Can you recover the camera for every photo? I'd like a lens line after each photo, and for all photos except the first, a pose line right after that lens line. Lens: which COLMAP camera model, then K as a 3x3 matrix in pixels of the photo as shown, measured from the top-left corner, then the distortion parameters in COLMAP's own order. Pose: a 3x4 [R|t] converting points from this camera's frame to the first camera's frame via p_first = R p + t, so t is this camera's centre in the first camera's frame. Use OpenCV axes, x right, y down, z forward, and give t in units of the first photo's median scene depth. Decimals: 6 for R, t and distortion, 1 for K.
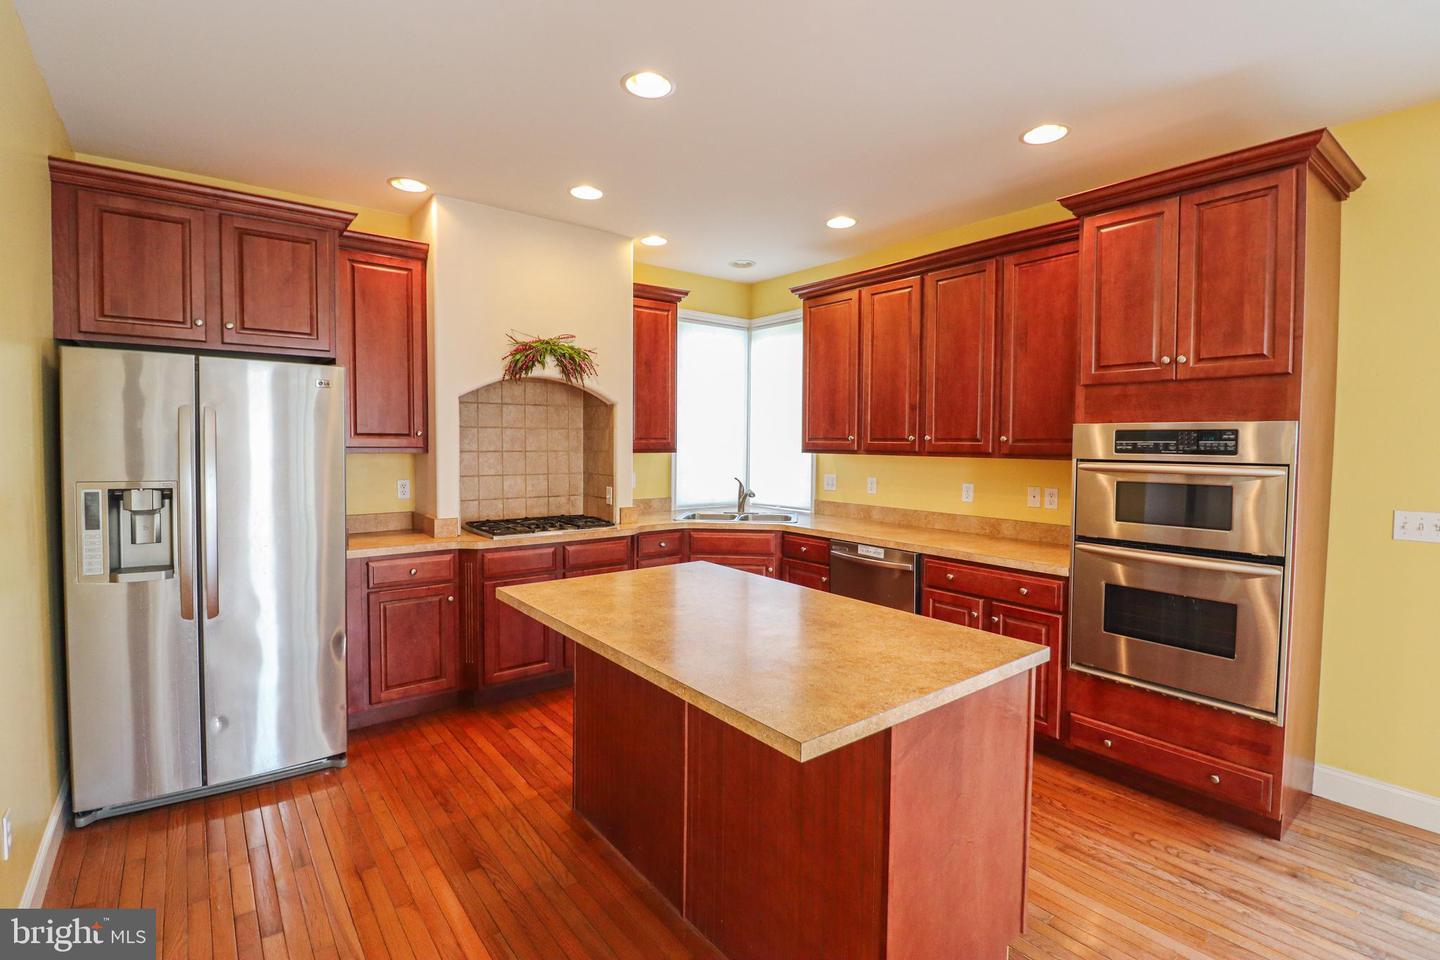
lens RADIAL K [[684.5, 0, 721.4], [0, 684.5, 467.3], [0, 0, 1]] dist [0.003193, -0.016319]
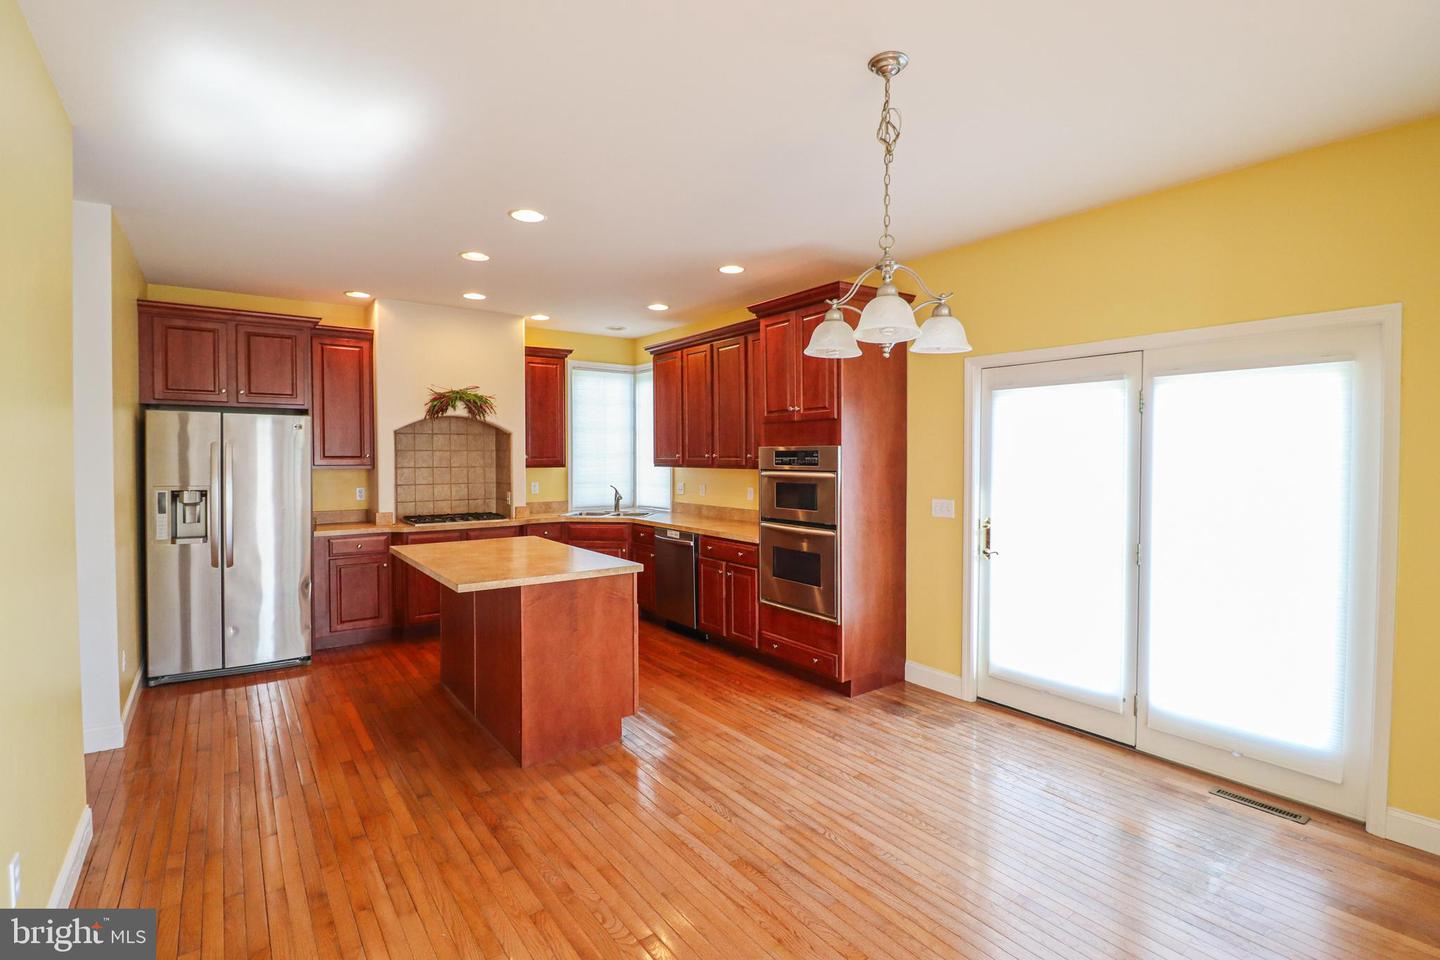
lens RADIAL K [[715.0, 0, 738.6], [0, 715.0, 466.8], [0, 0, 1]] dist [0.002683, -0.017885]
pose [[0.999452, -0.008350, -0.032040, 0.441943], [0.007628, 0.999716, -0.022593, 0.016903], [0.032220, 0.022336, 0.999231, -0.561723]]
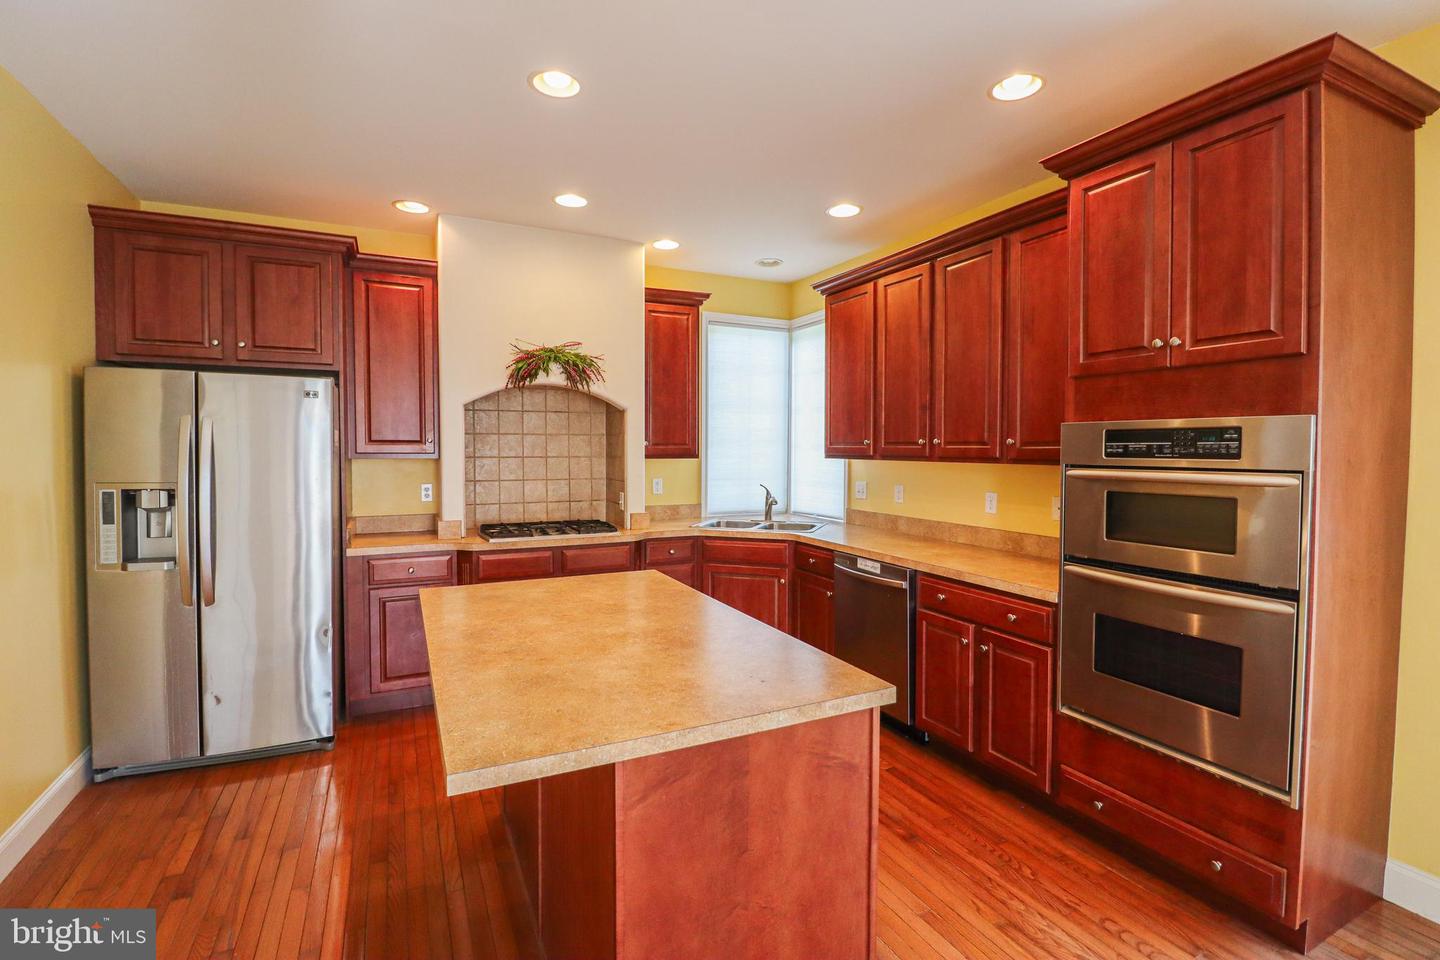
lens RADIAL K [[684.5, 0, 721.4], [0, 684.5, 467.3], [0, 0, 1]] dist [0.003193, -0.016319]
pose [[0.975911, 0.002061, -0.218160, 0.244730], [-0.004323, 0.999942, -0.009894, 0.001327], [0.218127, 0.010599, 0.975863, 0.068646]]
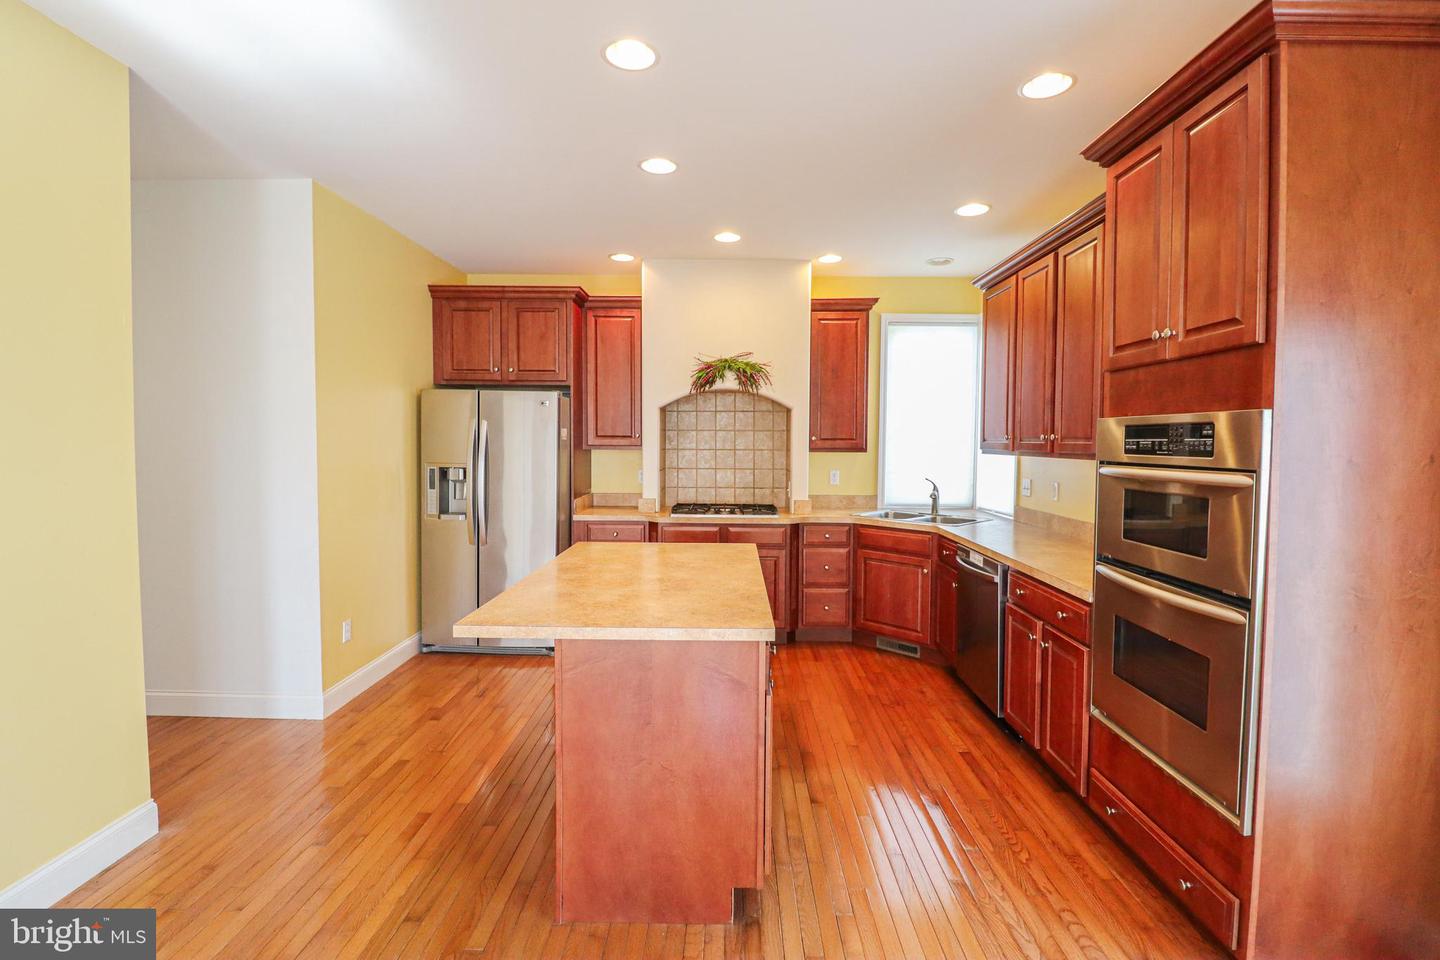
lens RADIAL K [[686.0, 0, 711.1], [0, 686.0, 468.8], [0, 0, 1]] dist [0.002386, -0.013566]
pose [[0.761582, 0.025213, -0.647577, 0.591965], [-0.026432, 0.999620, 0.007834, 0.002525], [0.647529, 0.011150, 0.761959, 0.056797]]
